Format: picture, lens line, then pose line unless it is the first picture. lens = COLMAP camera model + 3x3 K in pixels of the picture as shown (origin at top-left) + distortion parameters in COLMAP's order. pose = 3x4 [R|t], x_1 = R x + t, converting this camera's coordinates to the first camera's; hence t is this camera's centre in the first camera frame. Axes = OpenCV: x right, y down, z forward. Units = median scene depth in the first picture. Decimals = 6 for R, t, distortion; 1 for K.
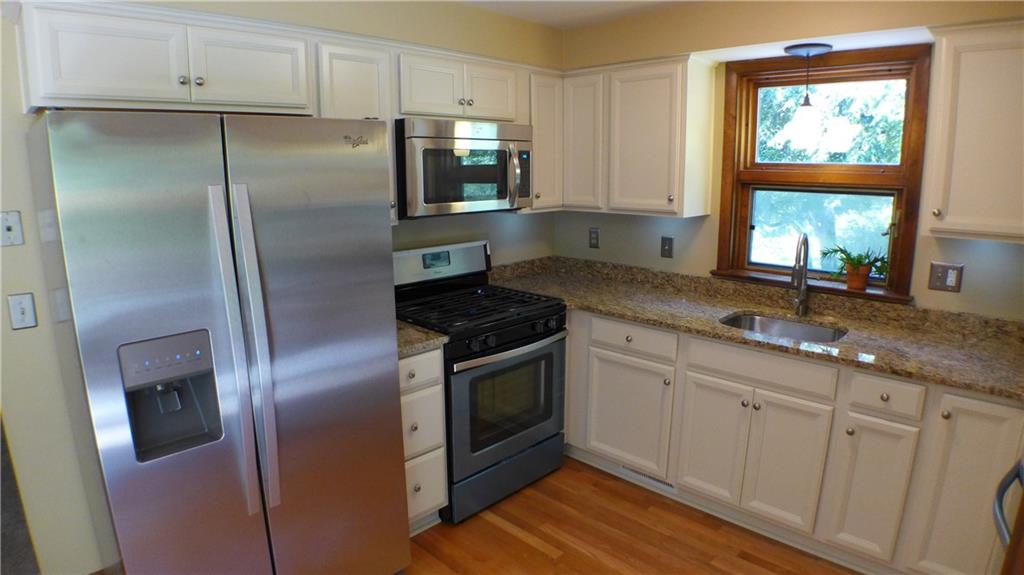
lens RADIAL K [[577.9, 0, 503.6], [0, 577.9, 285.1], [0, 0, 1]] dist [-0.126330, 0.031210]
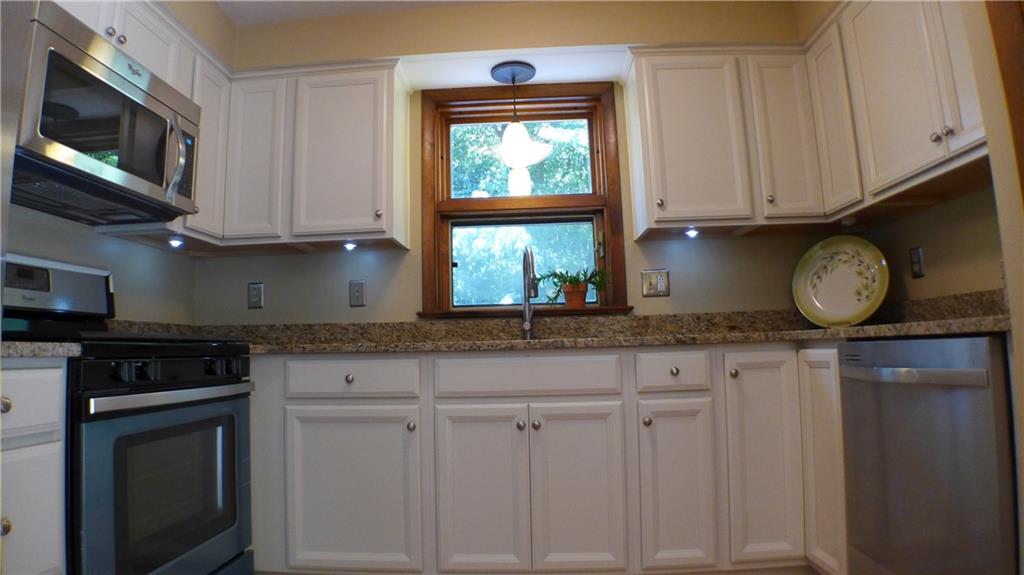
lens RADIAL K [[577.9, 0, 503.6], [0, 577.9, 285.1], [0, 0, 1]] dist [-0.126330, 0.031210]
pose [[0.754133, 0.059516, 0.654020, -0.108607], [0.146475, 0.955554, -0.255853, 0.184658], [-0.640179, 0.288745, 0.711897, 0.311929]]
